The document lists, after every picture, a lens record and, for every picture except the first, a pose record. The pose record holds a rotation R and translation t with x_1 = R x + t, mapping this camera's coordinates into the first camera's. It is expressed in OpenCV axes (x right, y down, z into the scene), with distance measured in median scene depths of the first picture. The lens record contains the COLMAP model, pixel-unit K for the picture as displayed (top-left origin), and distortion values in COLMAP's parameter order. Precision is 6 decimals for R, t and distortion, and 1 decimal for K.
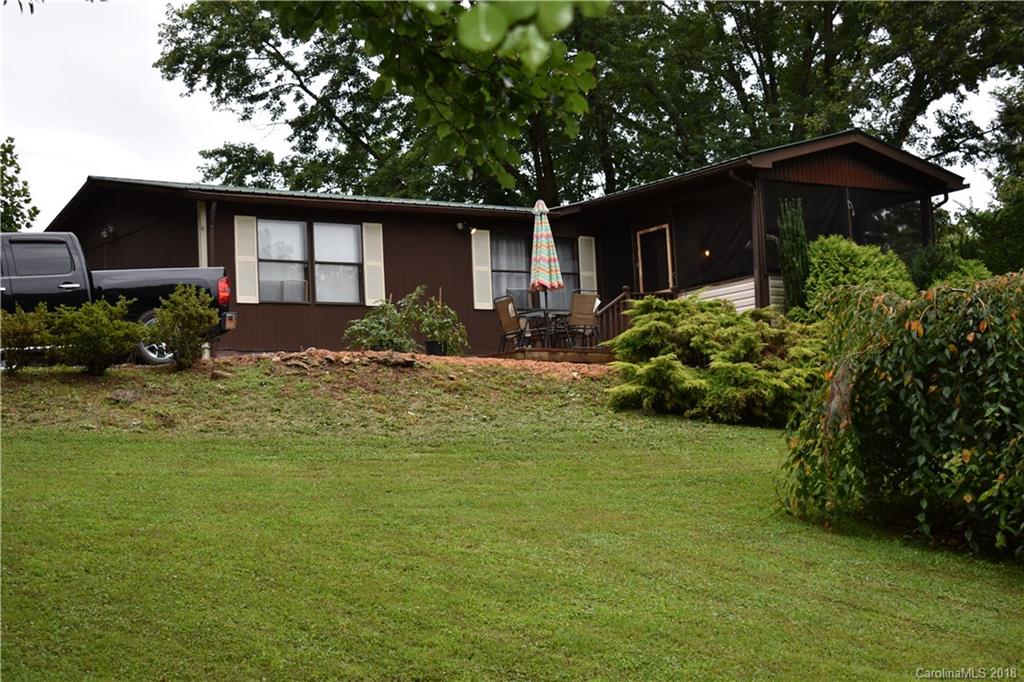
lens RADIAL K [[1667.4, 0, 512.0], [0, 1667.4, 341.0], [0, 0, 1]] dist [-0.009943, -0.013795]
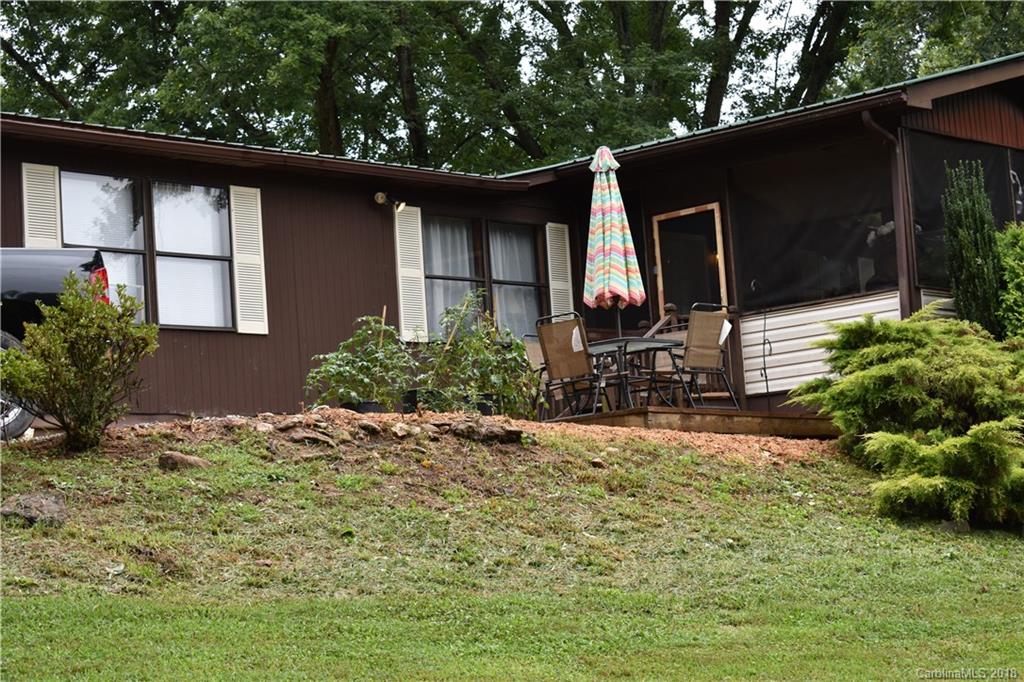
lens RADIAL K [[2206.1, 0, 512.0], [0, 2206.1, 341.0], [0, 0, 1]] dist [0.053952, 0.131867]
pose [[0.973926, 0.008797, 0.226694, -0.189818], [-0.002357, 0.999586, -0.028664, 0.003142], [-0.226853, 0.027383, 0.973544, 0.289663]]
